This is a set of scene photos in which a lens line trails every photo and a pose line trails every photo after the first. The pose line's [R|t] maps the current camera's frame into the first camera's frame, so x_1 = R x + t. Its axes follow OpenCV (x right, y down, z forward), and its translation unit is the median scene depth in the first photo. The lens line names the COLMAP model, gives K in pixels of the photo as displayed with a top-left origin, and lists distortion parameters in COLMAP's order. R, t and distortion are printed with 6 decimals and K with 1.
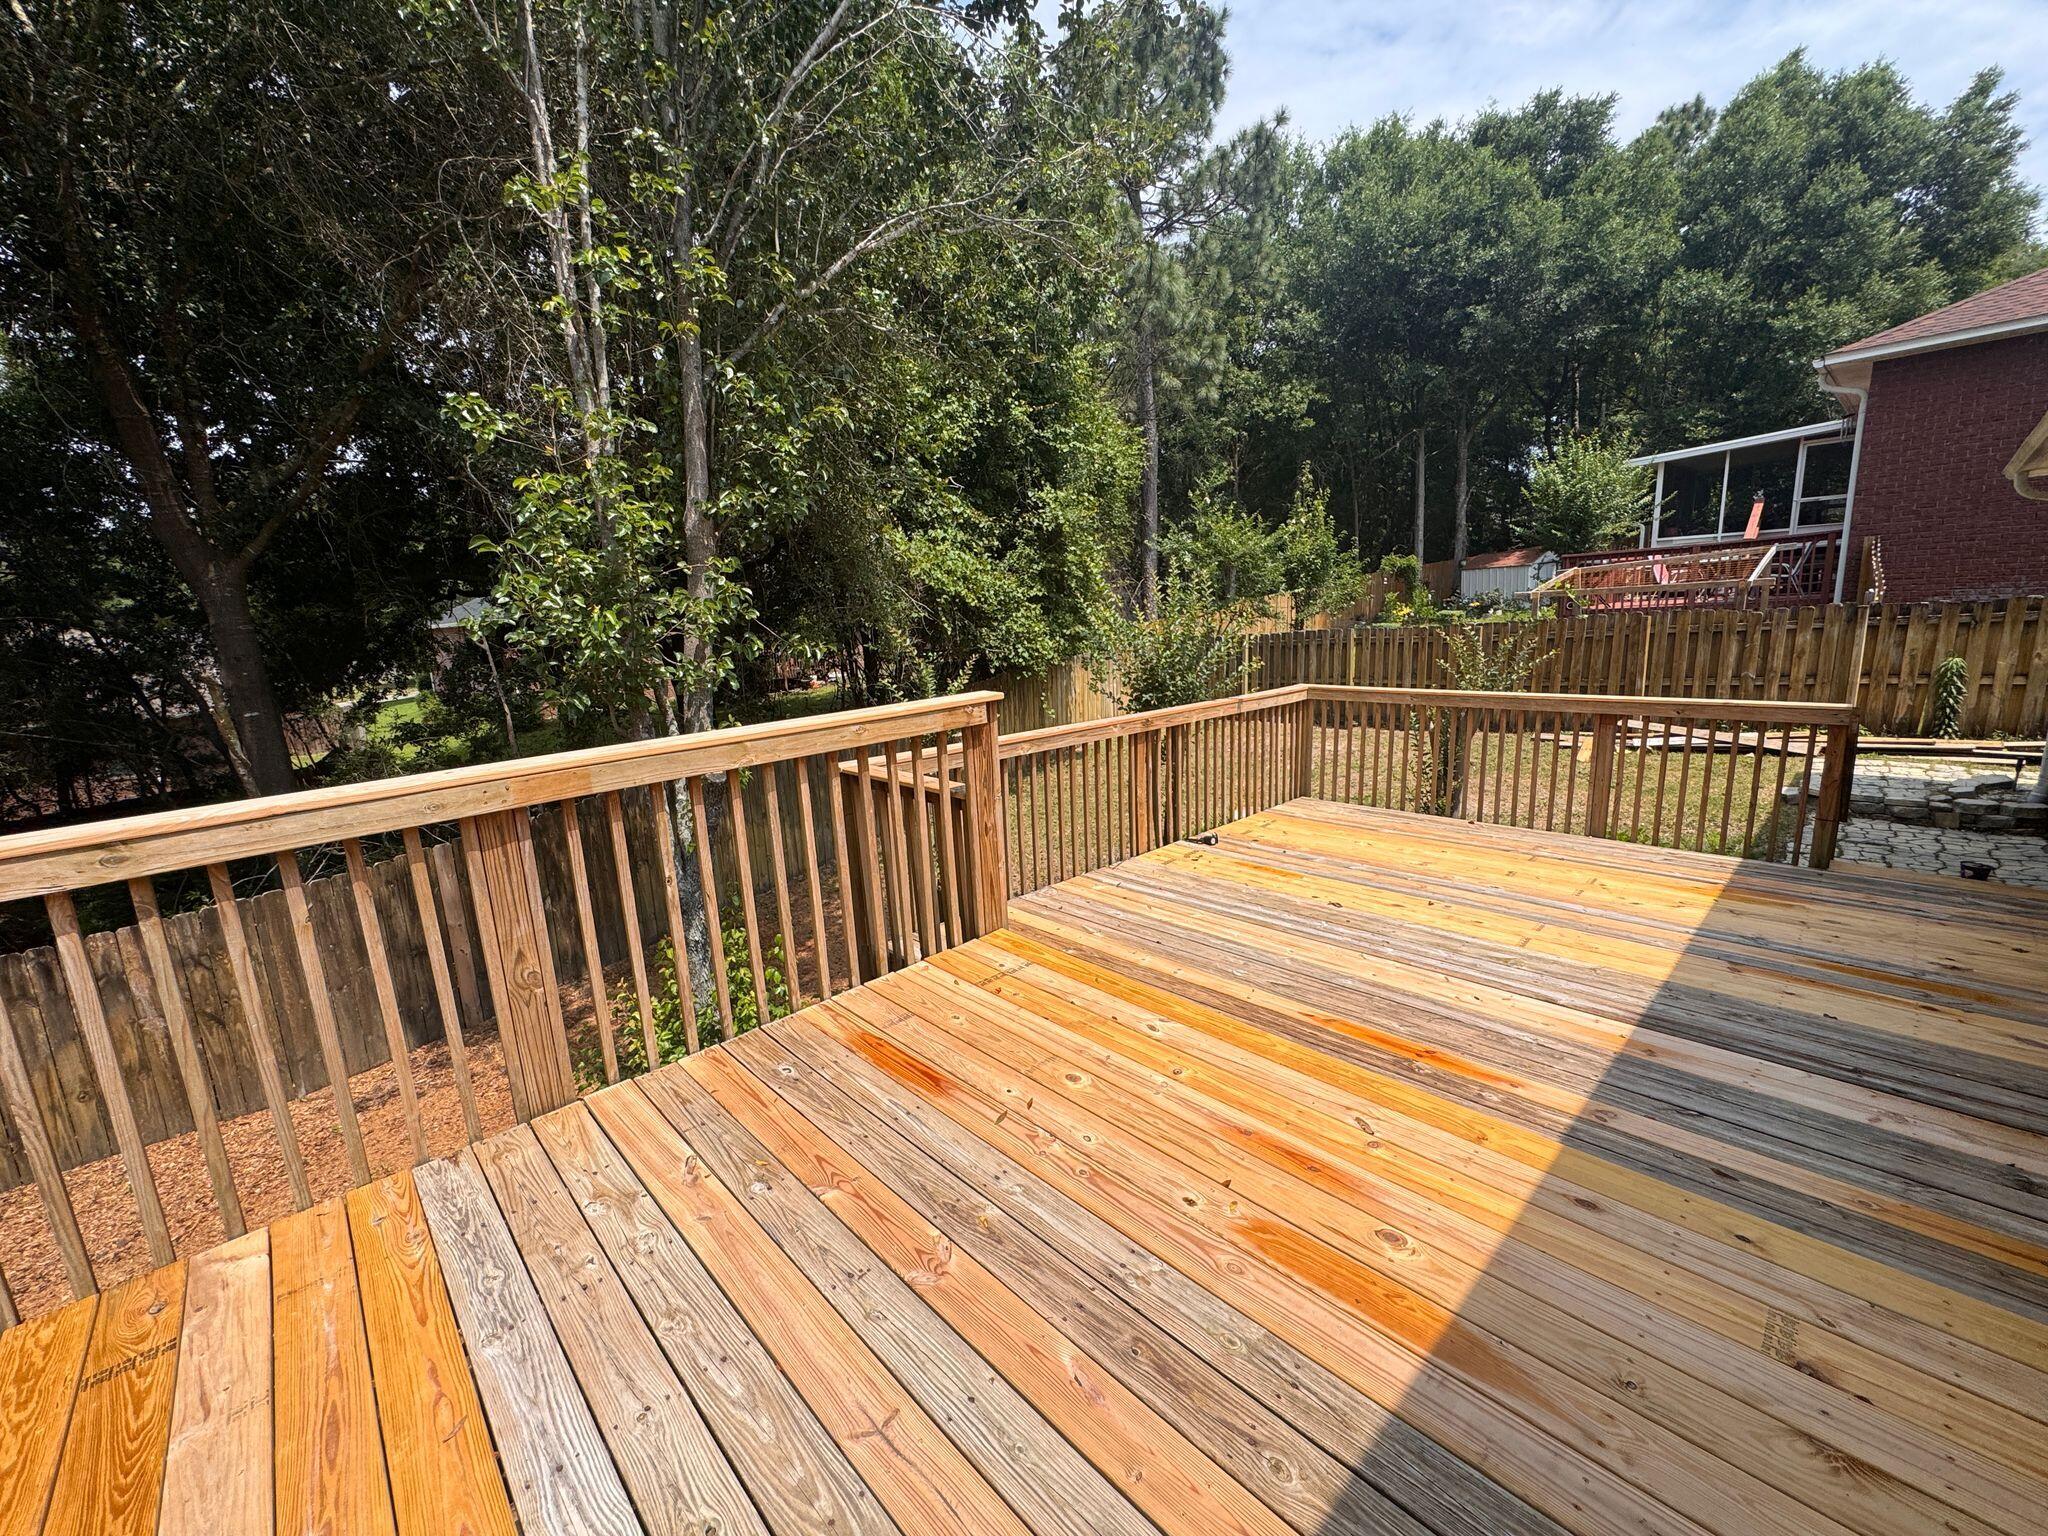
lens RADIAL K [[827.9, 0, 1029.7], [0, 827.9, 764.1], [0, 0, 1]] dist [-0.002987, 0.000095]
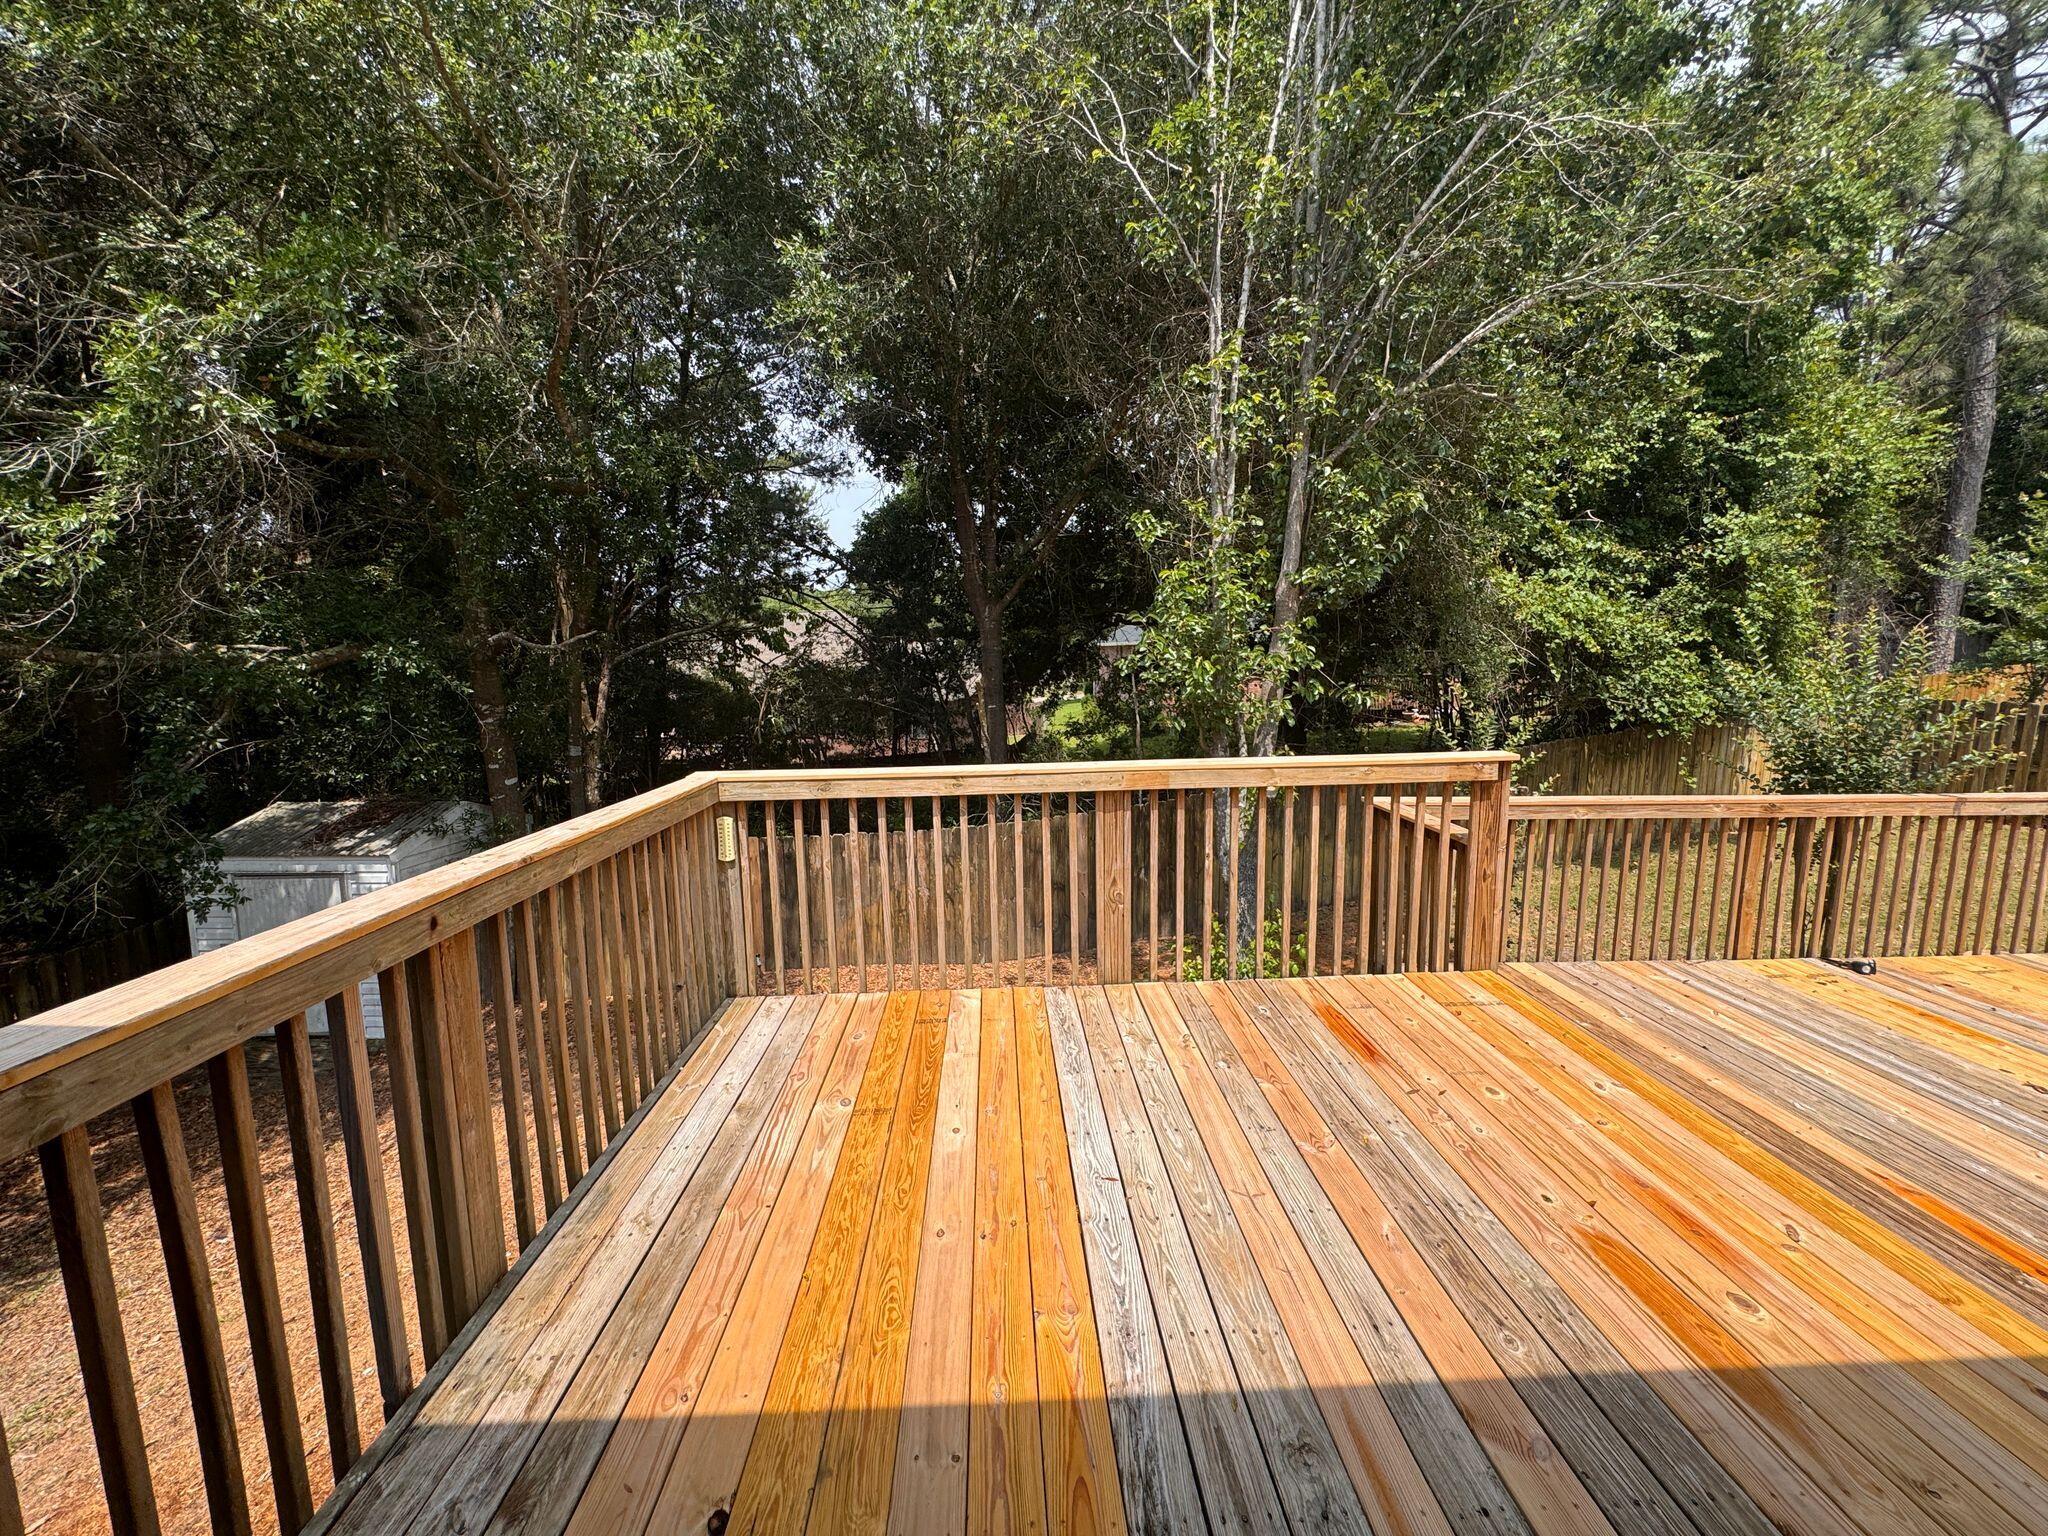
lens RADIAL K [[827.9, 0, 1025.8], [0, 827.9, 768.6], [0, 0, 1]] dist [-0.002987, 0.000095]
pose [[0.758736, 0.130998, -0.638091, 0.134513], [-0.145820, 0.988868, 0.029621, -0.004389], [0.634868, 0.070572, 0.769391, -0.194472]]
